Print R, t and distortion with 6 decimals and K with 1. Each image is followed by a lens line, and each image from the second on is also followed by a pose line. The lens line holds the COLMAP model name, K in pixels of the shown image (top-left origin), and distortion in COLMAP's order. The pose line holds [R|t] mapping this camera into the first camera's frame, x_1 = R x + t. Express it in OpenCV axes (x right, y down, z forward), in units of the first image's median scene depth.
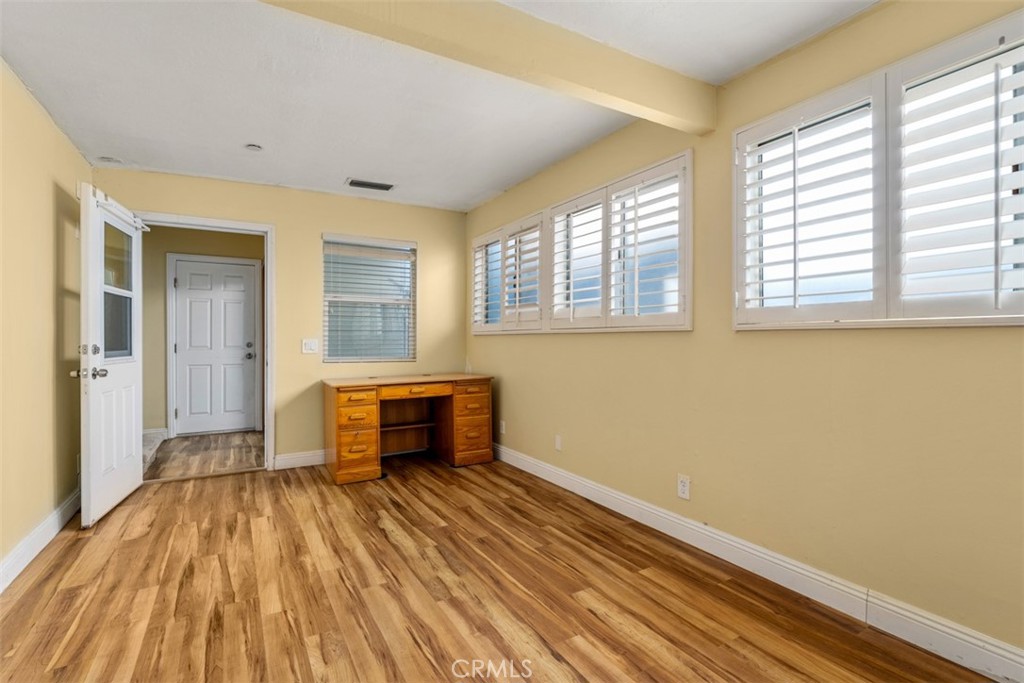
lens RADIAL K [[482.7, 0, 513.0], [0, 482.7, 344.9], [0, 0, 1]] dist [-0.007787, -0.000020]
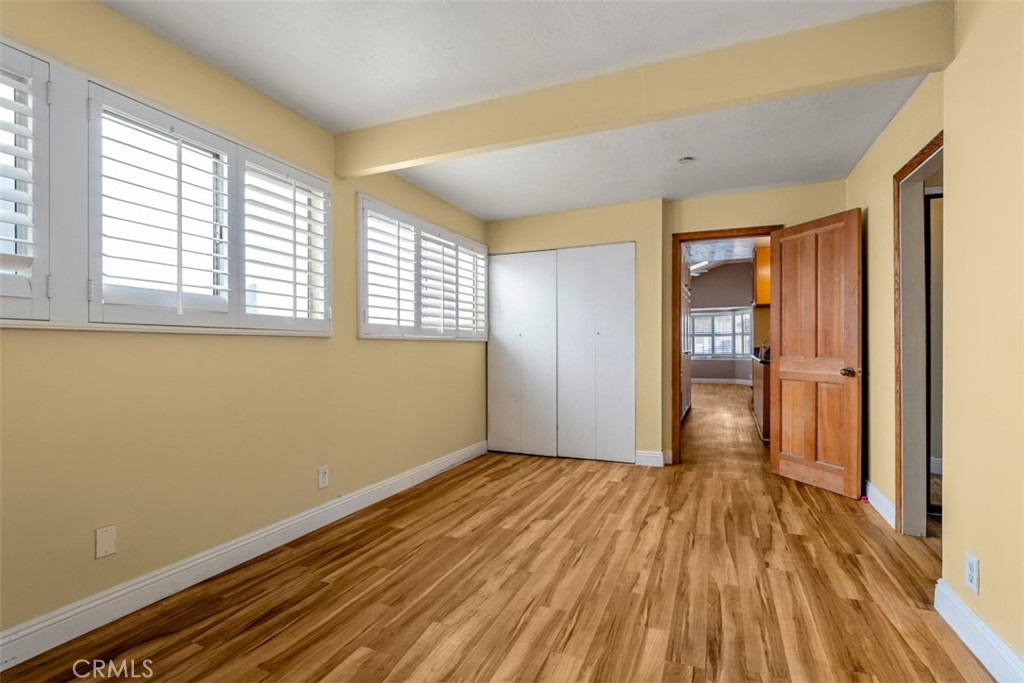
lens RADIAL K [[482.7, 0, 513.0], [0, 482.7, 344.9], [0, 0, 1]] dist [-0.007787, -0.000020]
pose [[-0.599561, 0.010403, 0.800261, -0.938496], [0.015176, 0.999884, -0.001628, -0.001566], [-0.800185, 0.011169, -0.599649, 1.538725]]
